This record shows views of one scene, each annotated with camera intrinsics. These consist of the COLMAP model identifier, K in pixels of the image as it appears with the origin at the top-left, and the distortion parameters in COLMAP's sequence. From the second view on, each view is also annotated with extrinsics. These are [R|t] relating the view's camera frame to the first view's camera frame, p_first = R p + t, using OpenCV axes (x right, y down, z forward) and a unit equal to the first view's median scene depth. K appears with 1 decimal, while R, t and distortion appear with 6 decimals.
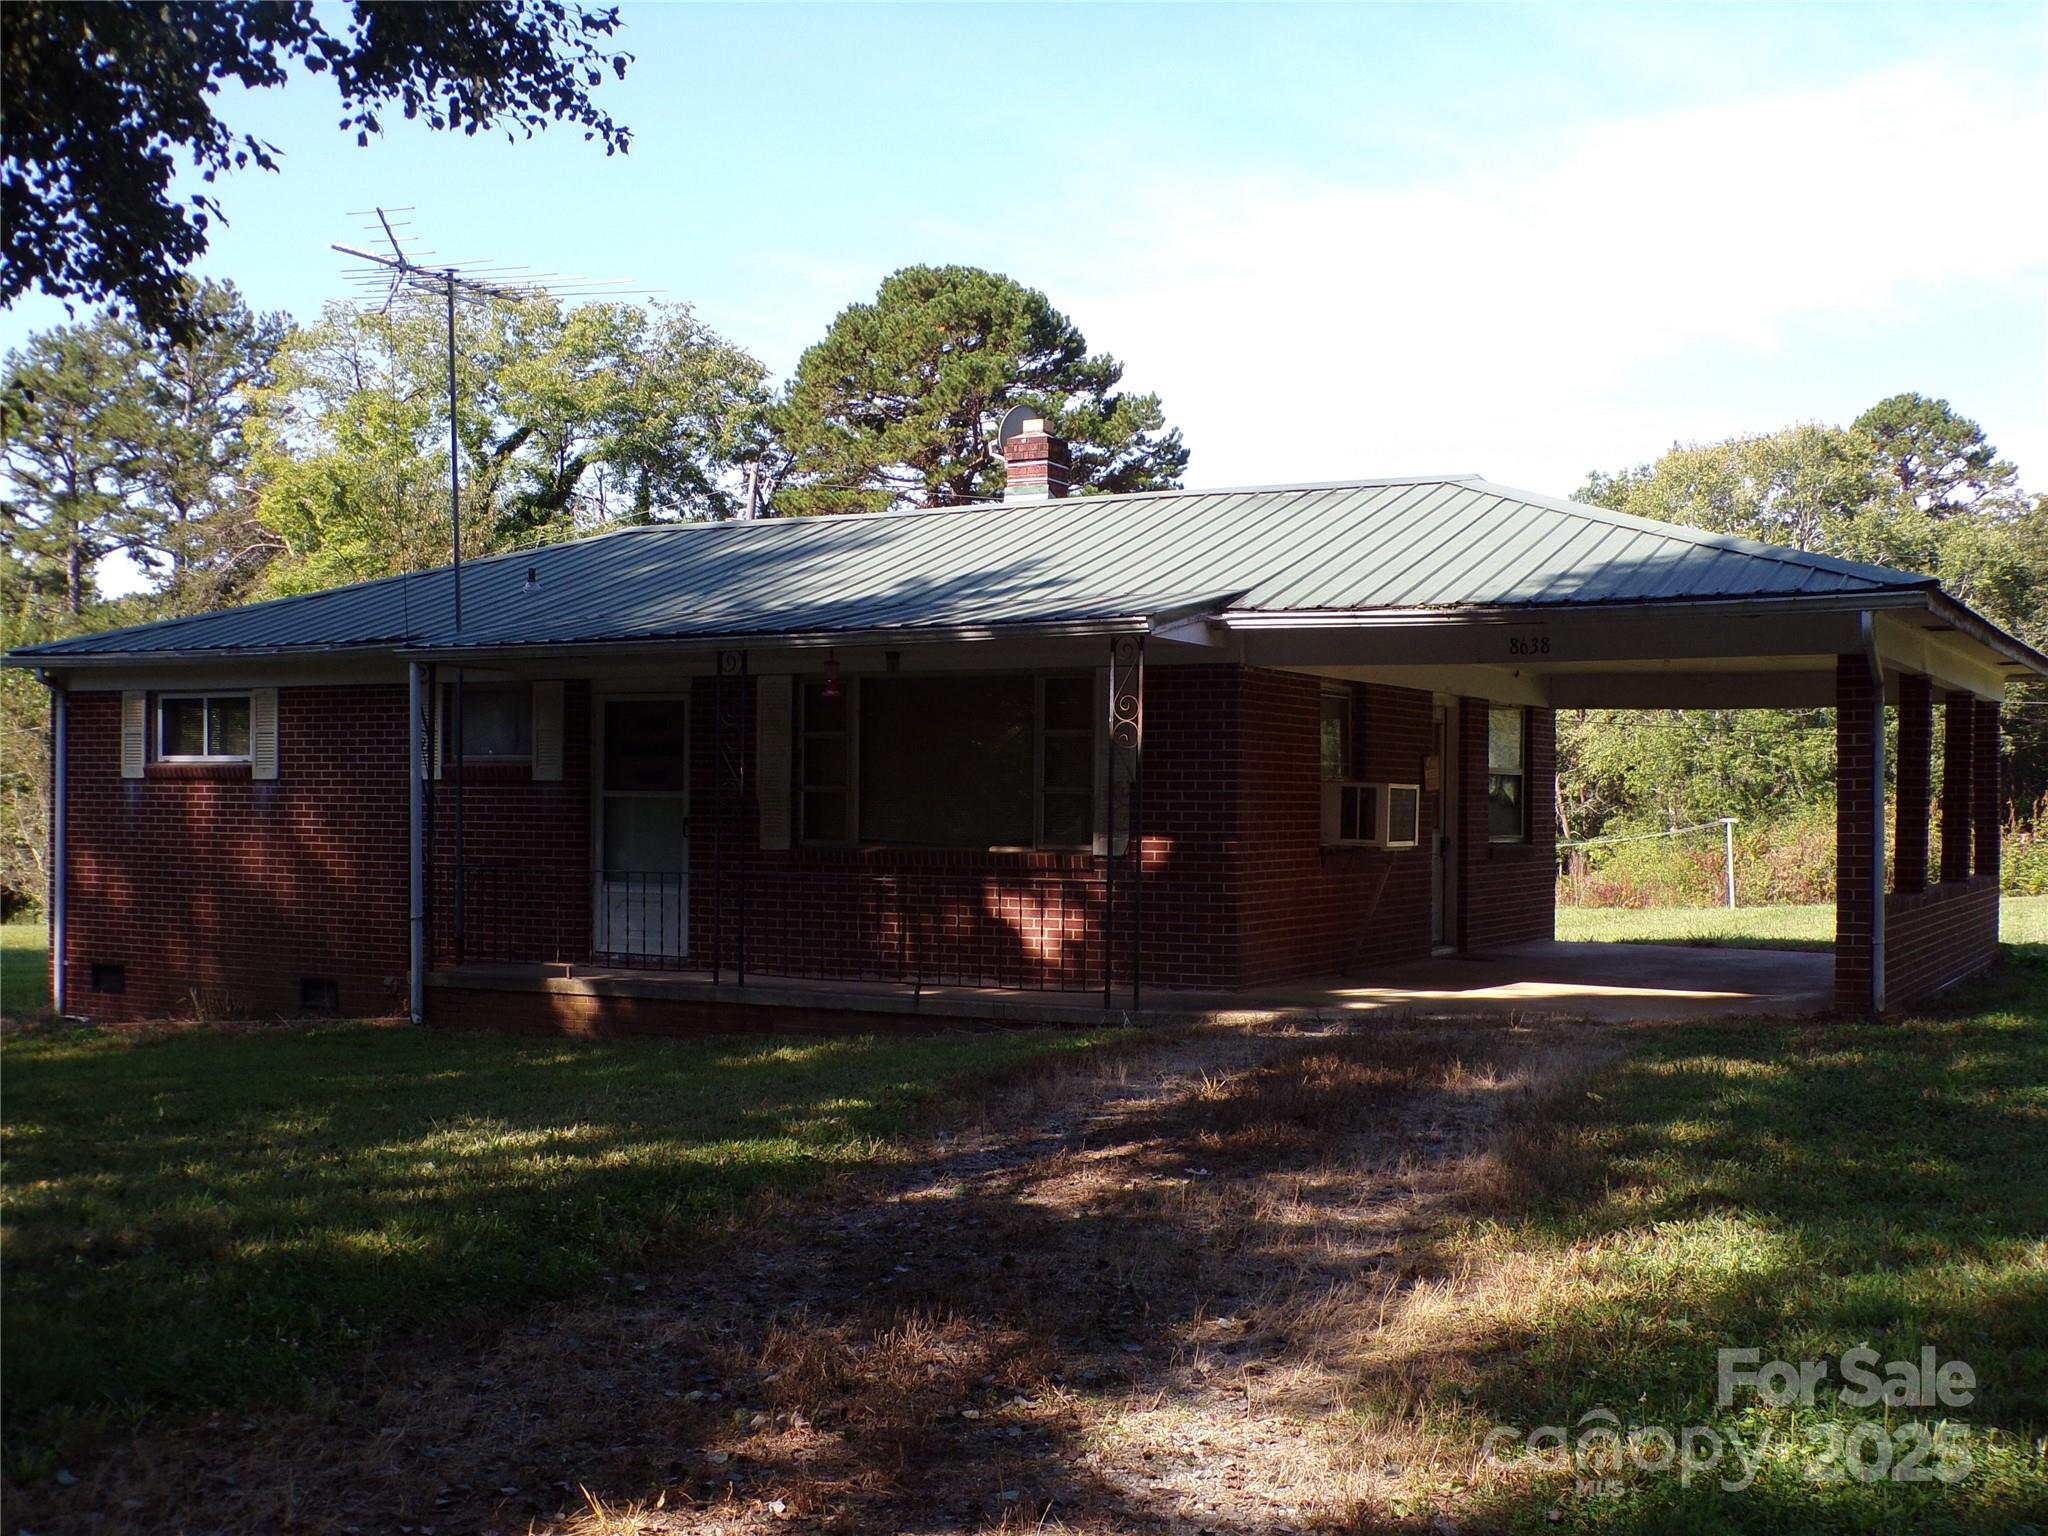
lens RADIAL K [[2247.7, 0, 1023.1], [0, 2247.7, 773.7], [0, 0, 1]] dist [-0.011610, 0.000000]
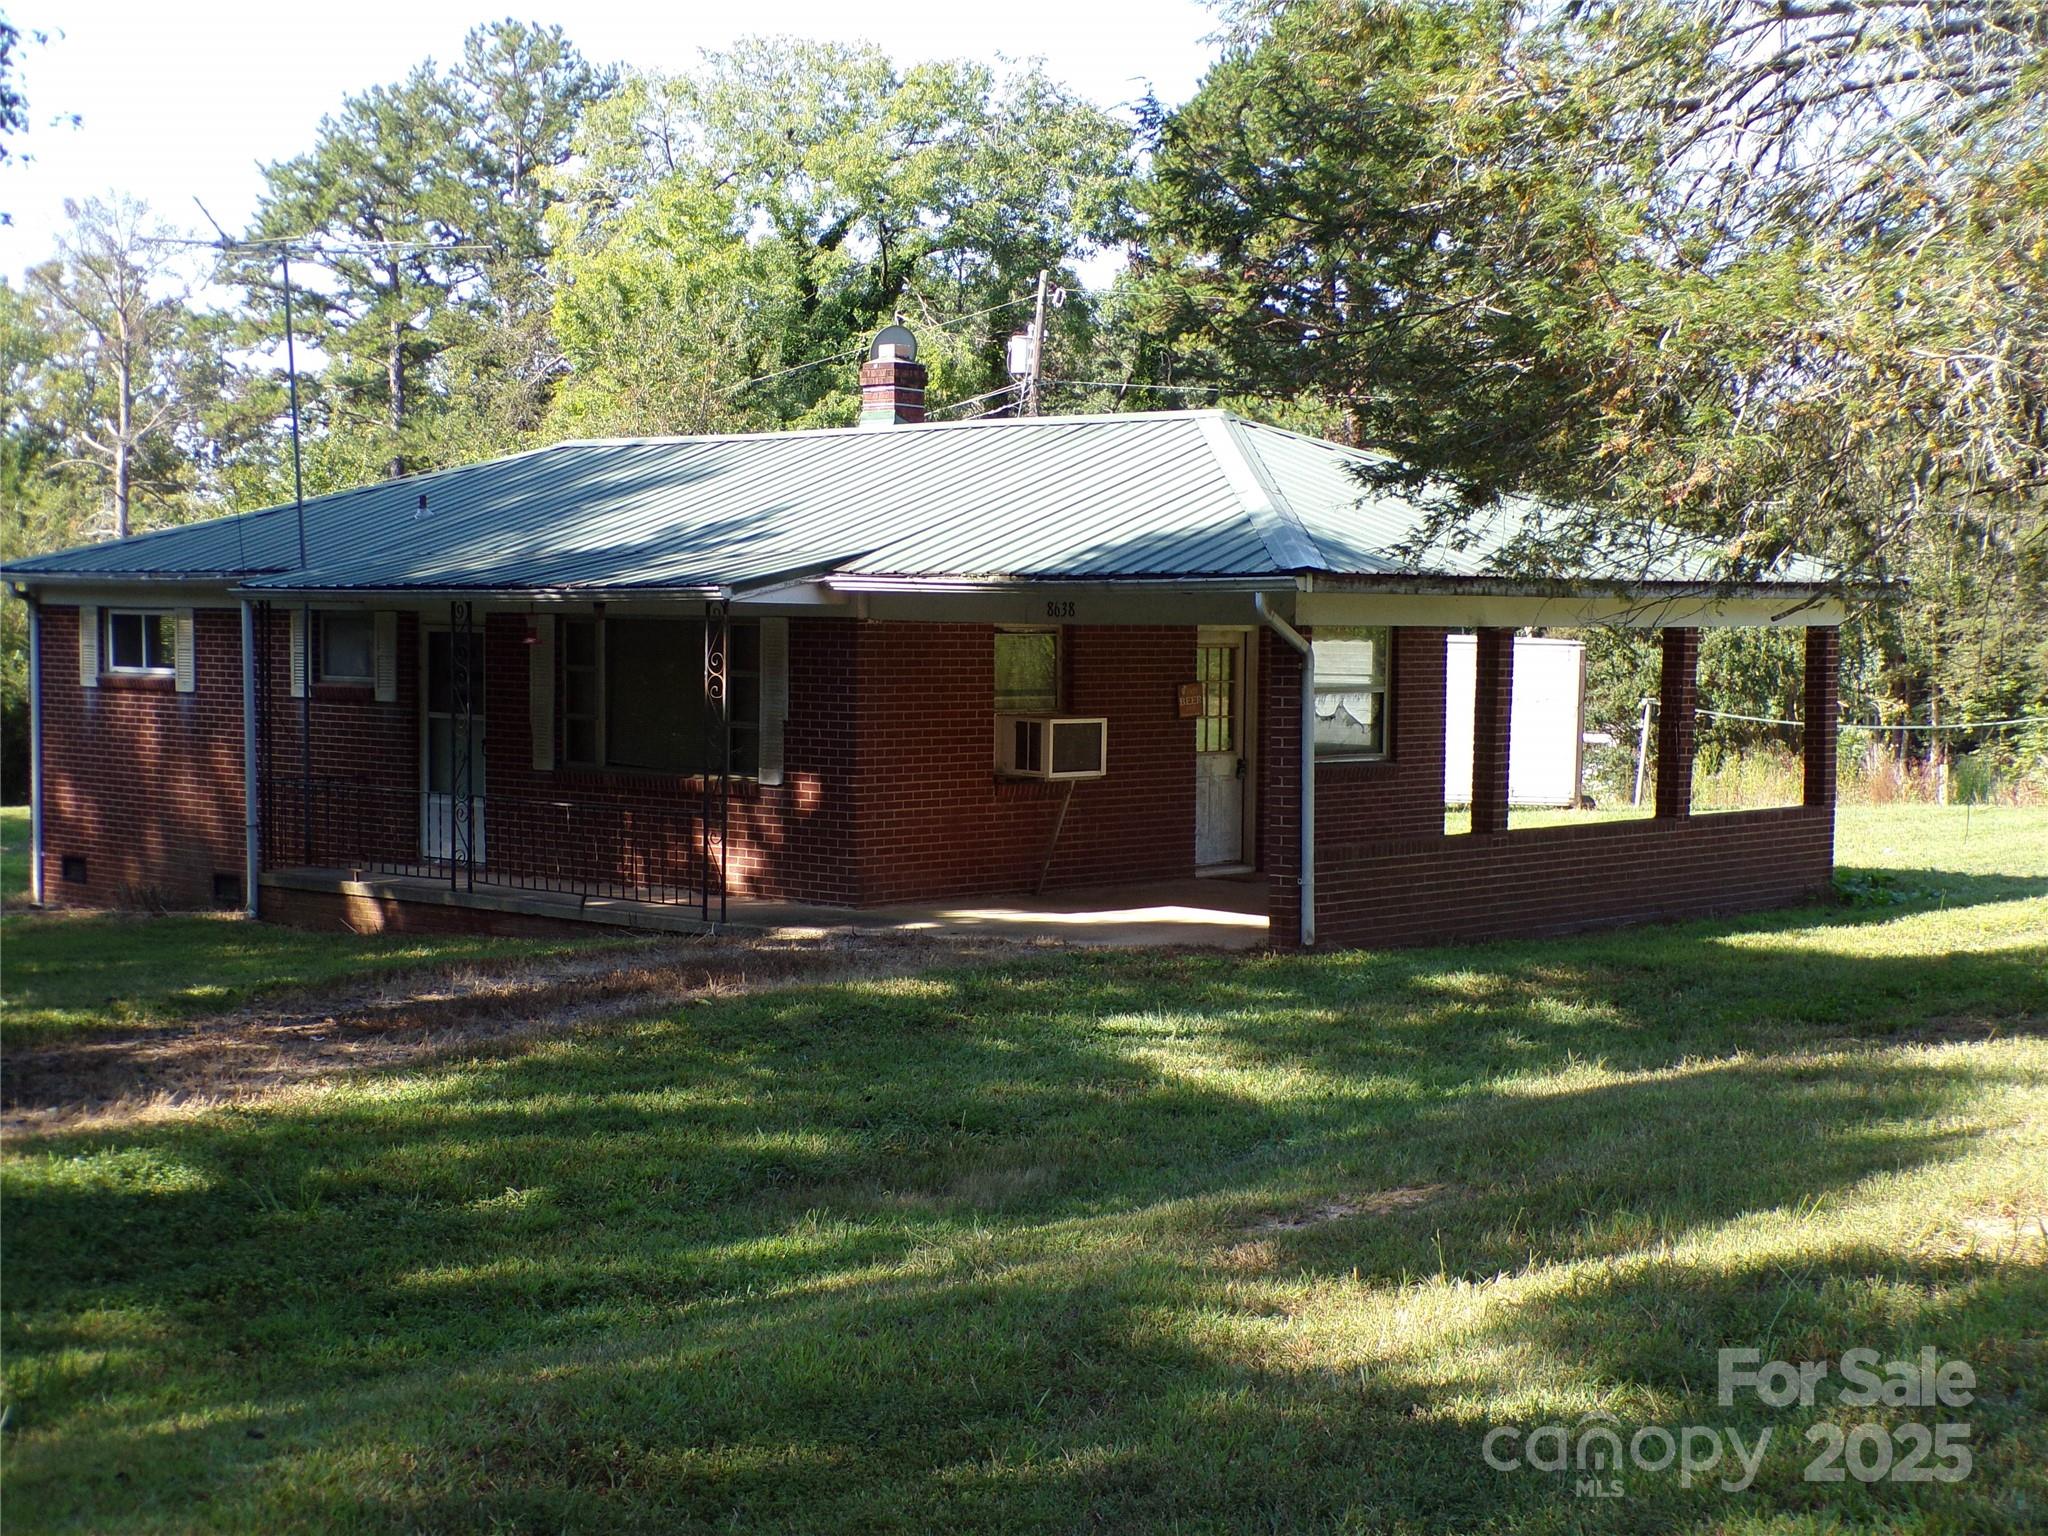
lens RADIAL K [[2904.6, 0, 1024.8], [0, 2904.6, 764.3], [0, 0, 1]] dist [0.101001, 0.000000]
pose [[0.975795, 0.013488, -0.218270, 0.366719], [-0.000830, 0.998317, 0.057980, -0.044503], [0.218684, -0.056395, 0.974165, -0.298150]]
